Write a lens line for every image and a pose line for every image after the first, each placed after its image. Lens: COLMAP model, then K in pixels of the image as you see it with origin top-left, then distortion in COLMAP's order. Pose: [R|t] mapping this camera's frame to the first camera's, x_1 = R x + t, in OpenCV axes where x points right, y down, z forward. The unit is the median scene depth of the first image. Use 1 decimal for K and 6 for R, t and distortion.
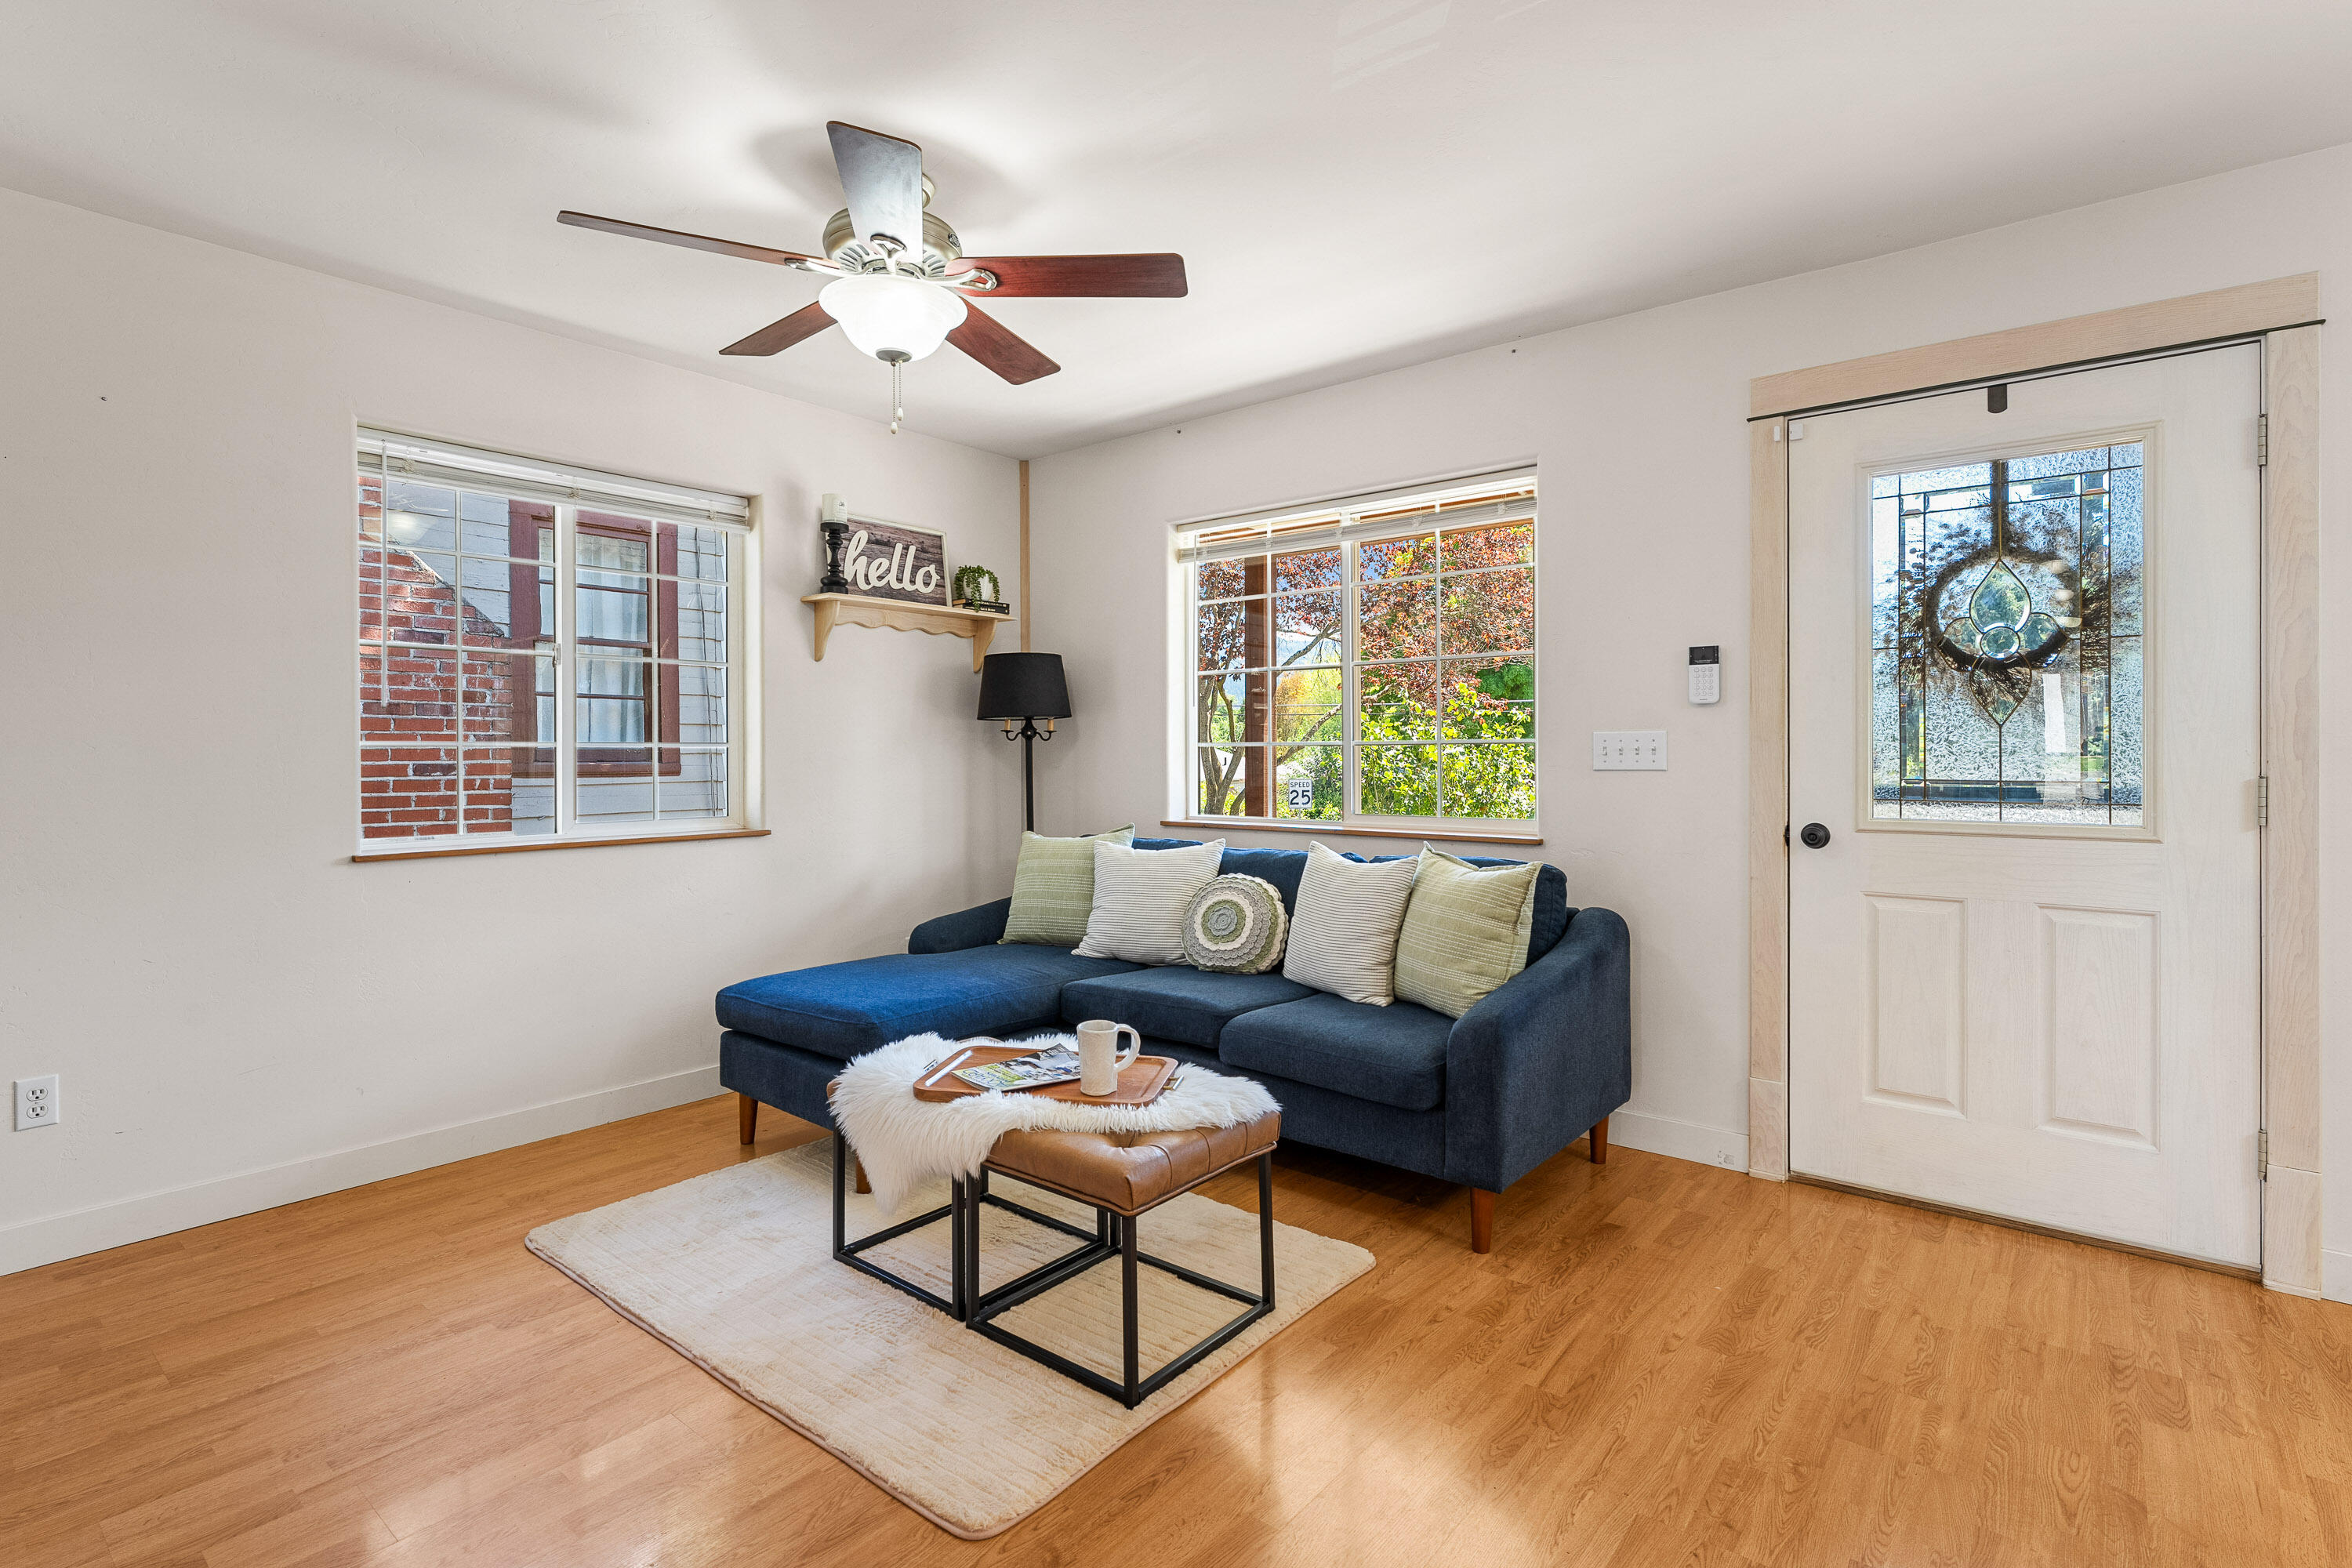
lens RADIAL K [[1105.7, 0, 1167.8], [0, 1105.7, 768.5], [0, 0, 1]] dist [0.000042, 0.000004]
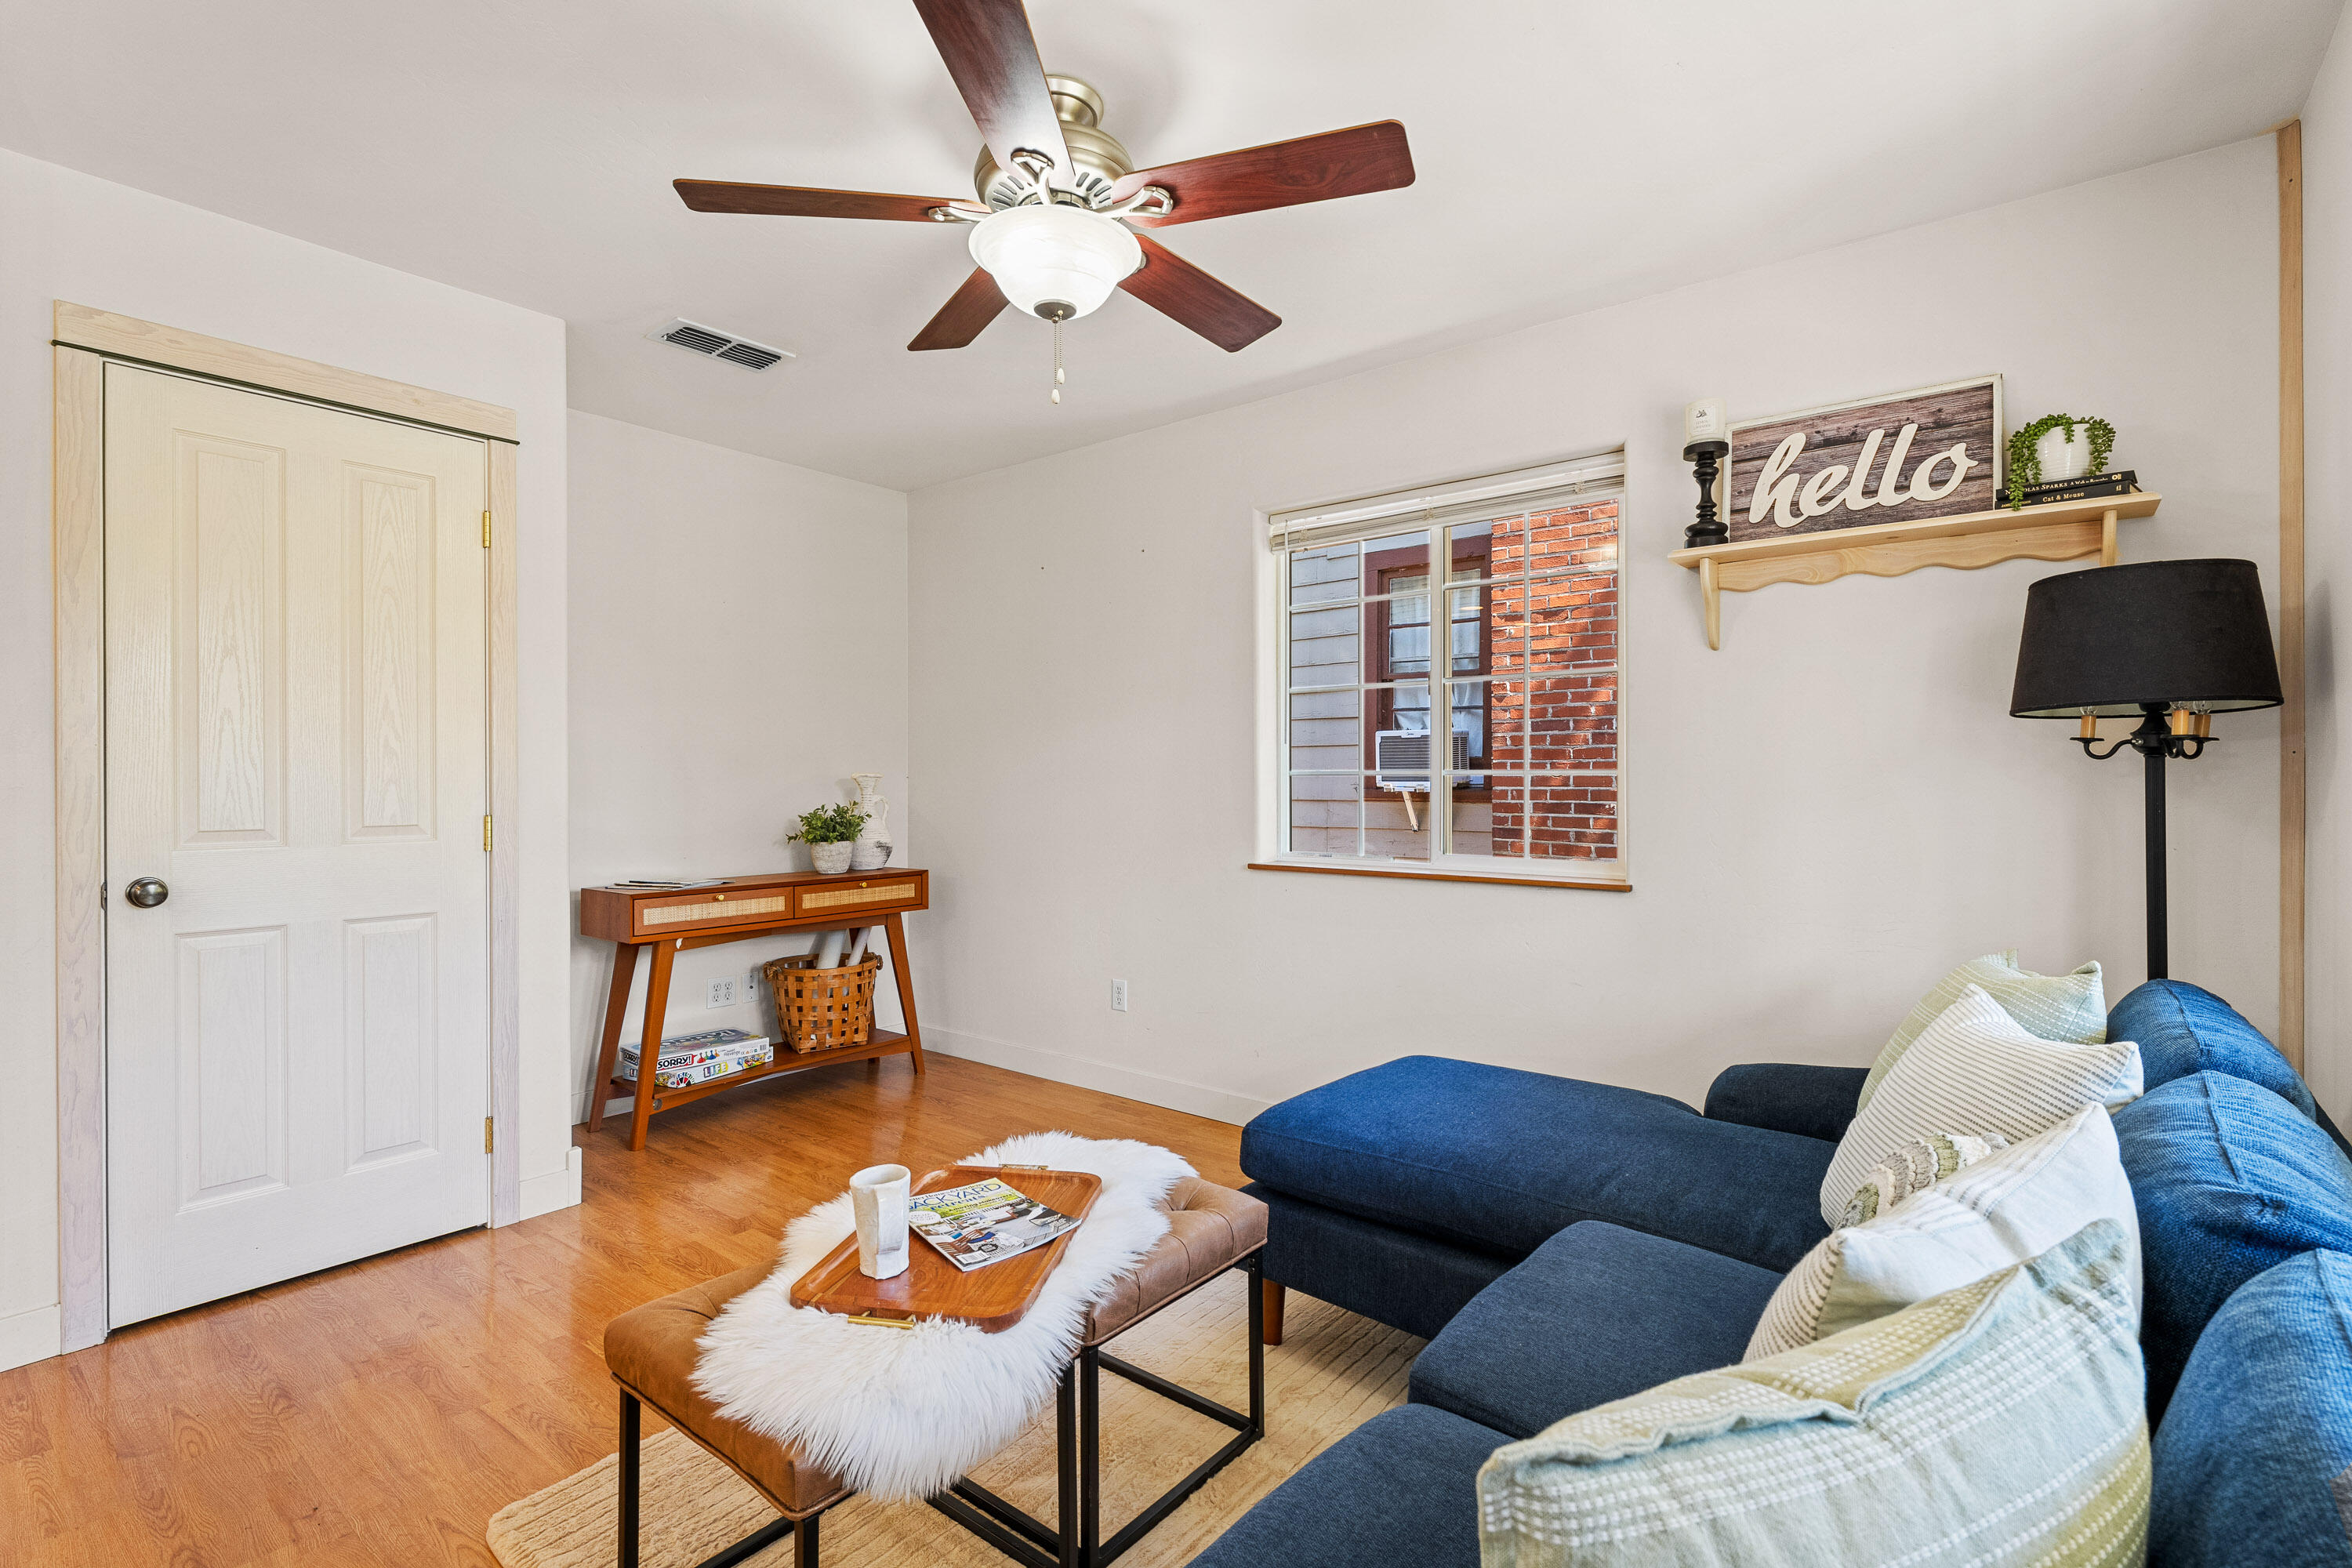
lens RADIAL K [[1105.7, 0, 1174.2], [0, 1105.7, 769.0], [0, 0, 1]] dist [0.000042, 0.000004]
pose [[-0.002515, 0.002254, -0.999994, 0.377941], [-0.008504, 0.999961, 0.002275, -0.021773], [0.999961, 0.008510, -0.002496, 0.676360]]
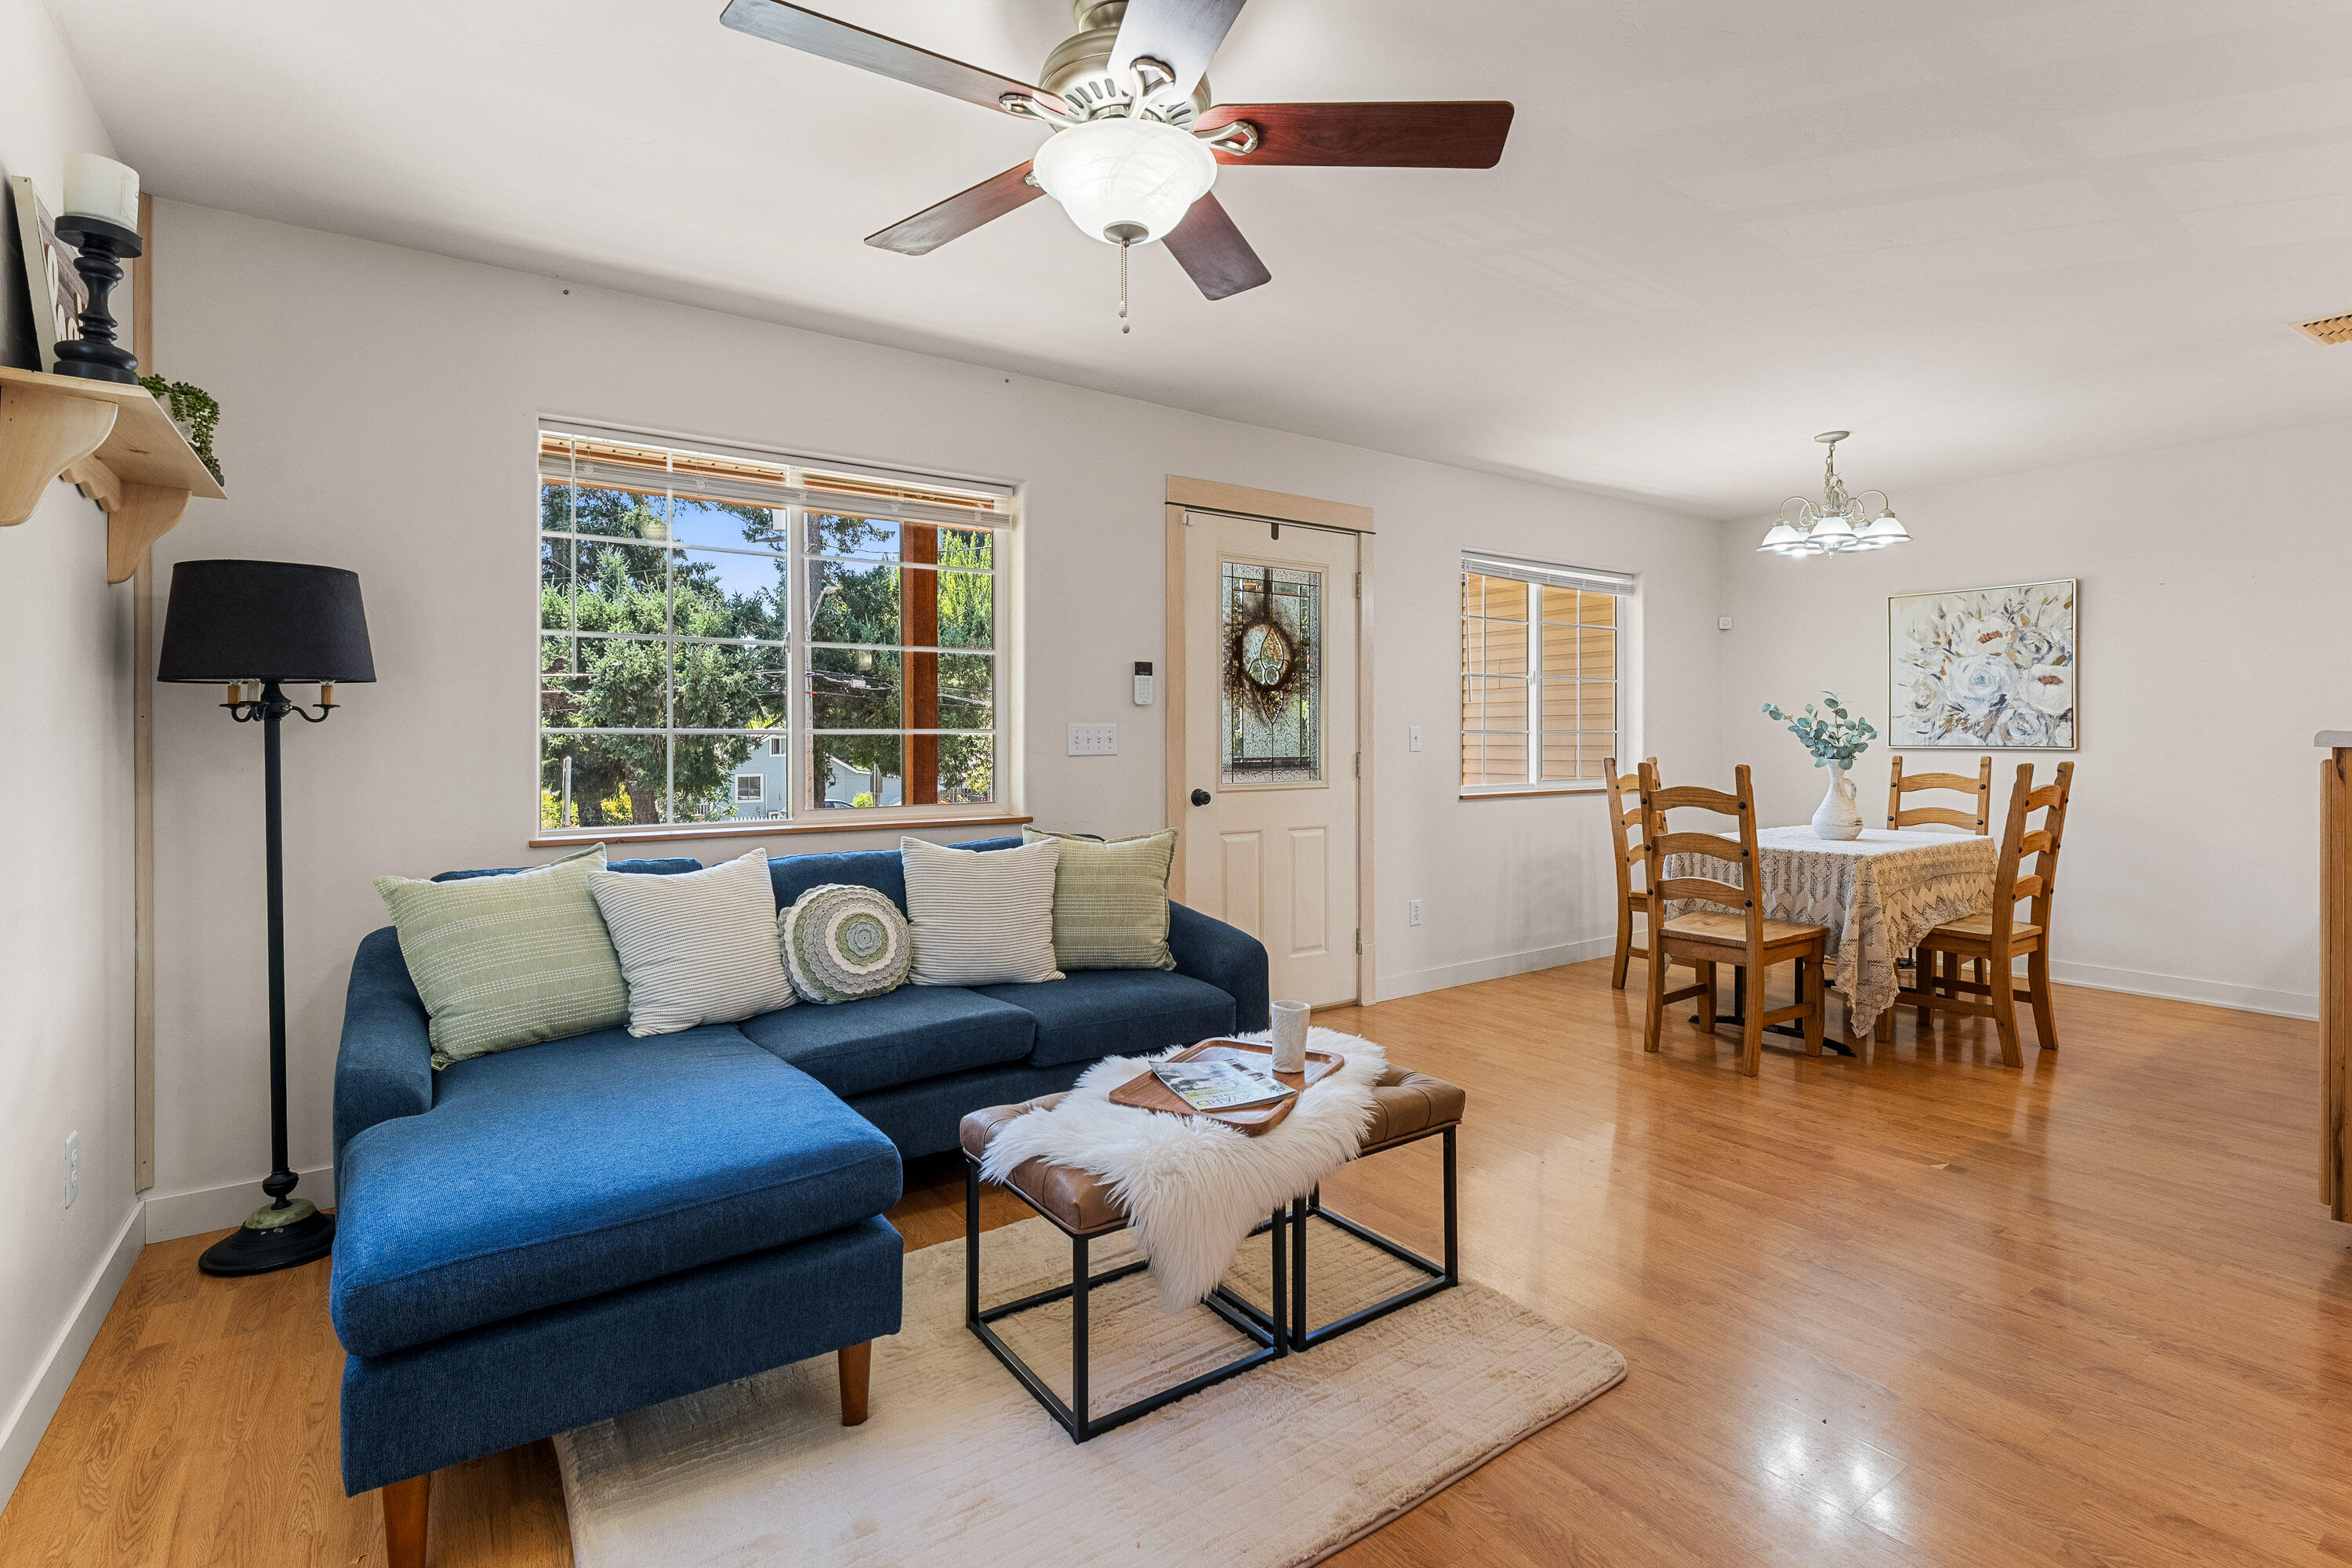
lens RADIAL K [[1105.7, 0, 1167.5], [0, 1105.7, 747.9], [0, 0, 1]] dist [0.000042, 0.000004]
pose [[0.270902, -0.006367, 0.962586, -0.616898], [0.016237, 0.999866, 0.002044, -0.006317], [-0.962470, 0.015076, 0.270969, 0.469904]]
